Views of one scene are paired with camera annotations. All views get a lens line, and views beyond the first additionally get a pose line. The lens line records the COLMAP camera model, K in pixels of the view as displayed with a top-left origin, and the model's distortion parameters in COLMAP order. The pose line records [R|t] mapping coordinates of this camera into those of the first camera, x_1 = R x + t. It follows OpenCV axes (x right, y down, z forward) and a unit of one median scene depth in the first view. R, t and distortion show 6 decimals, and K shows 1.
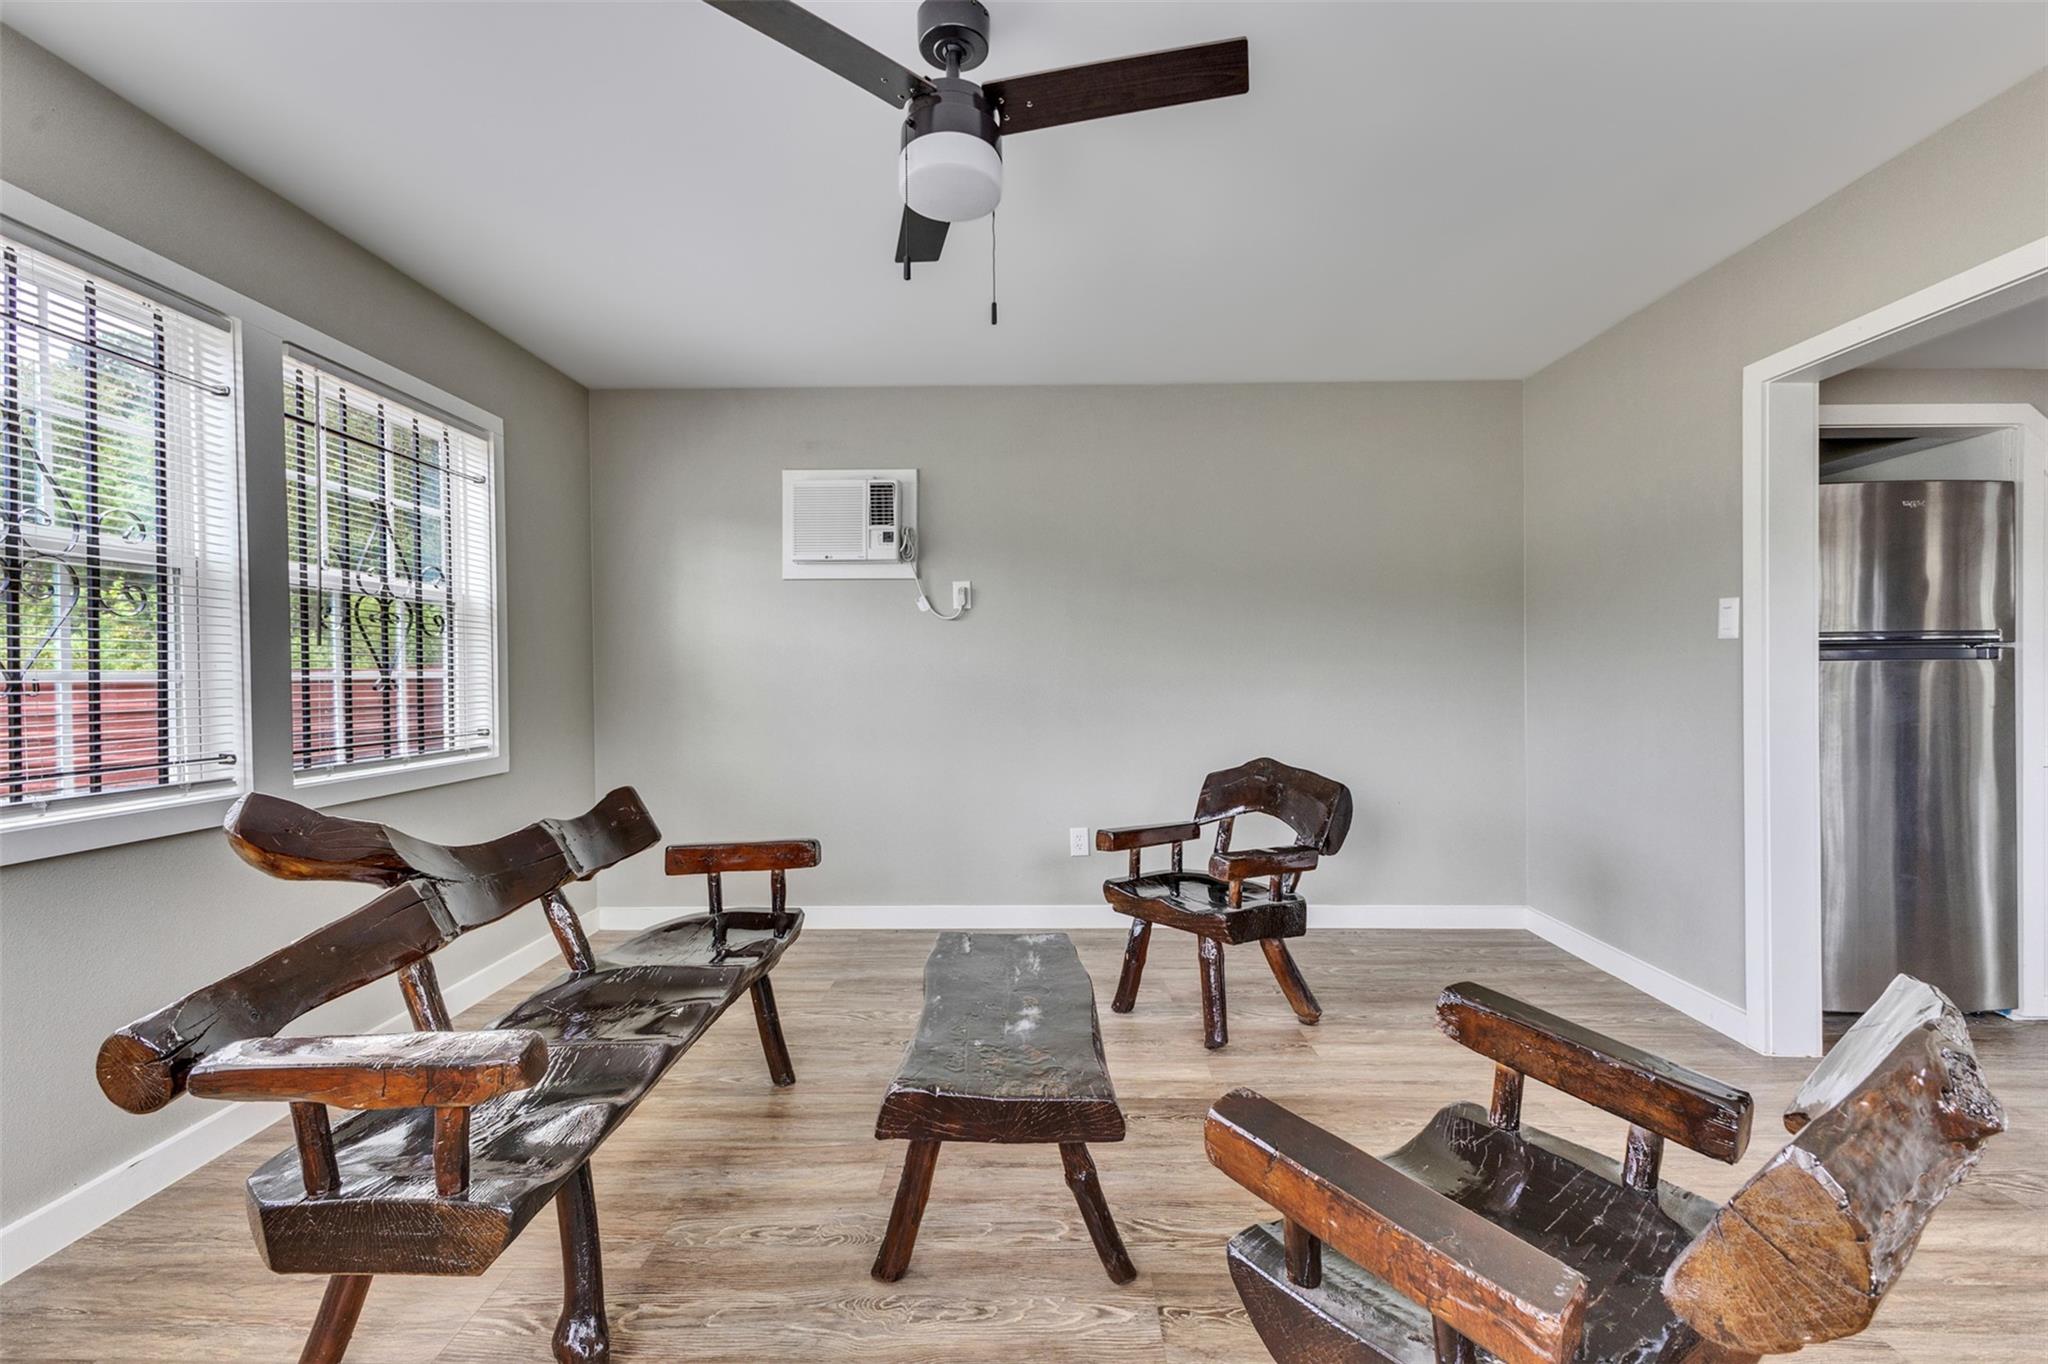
lens RADIAL K [[888.9, 0, 1004.8], [0, 888.9, 671.6], [0, 0, 1]] dist [0.007721, -0.001750]
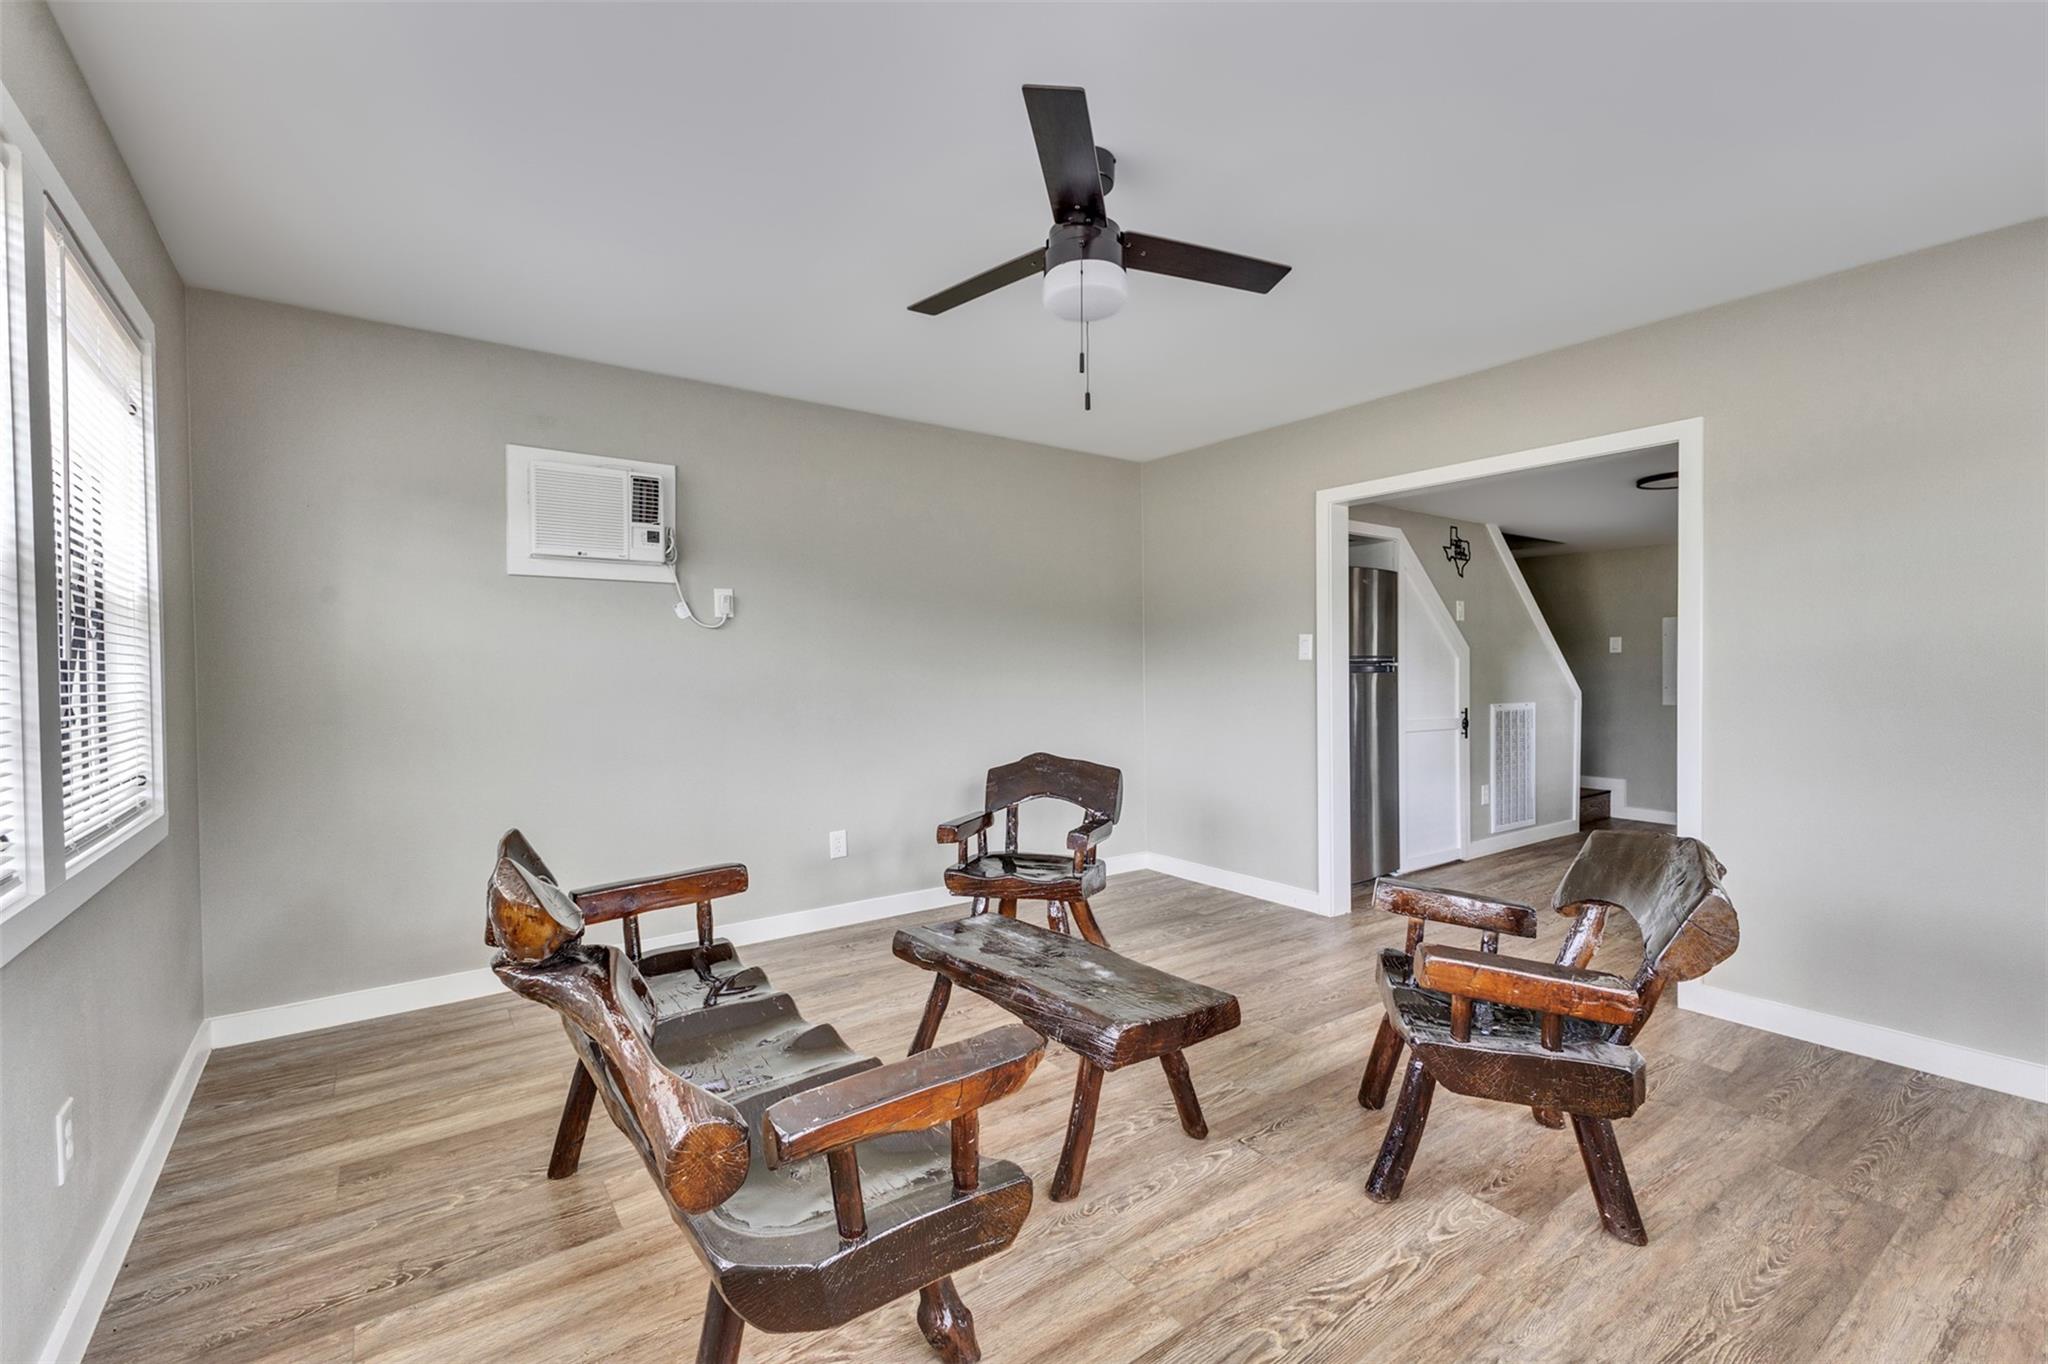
lens RADIAL K [[888.9, 0, 1028.3], [0, 888.9, 674.4], [0, 0, 1]] dist [0.007721, -0.001750]
pose [[0.794494, -0.002511, 0.607267, -0.457605], [-0.000499, 0.999988, 0.004789, -0.016789], [-0.607272, -0.004108, 0.794483, 0.038966]]
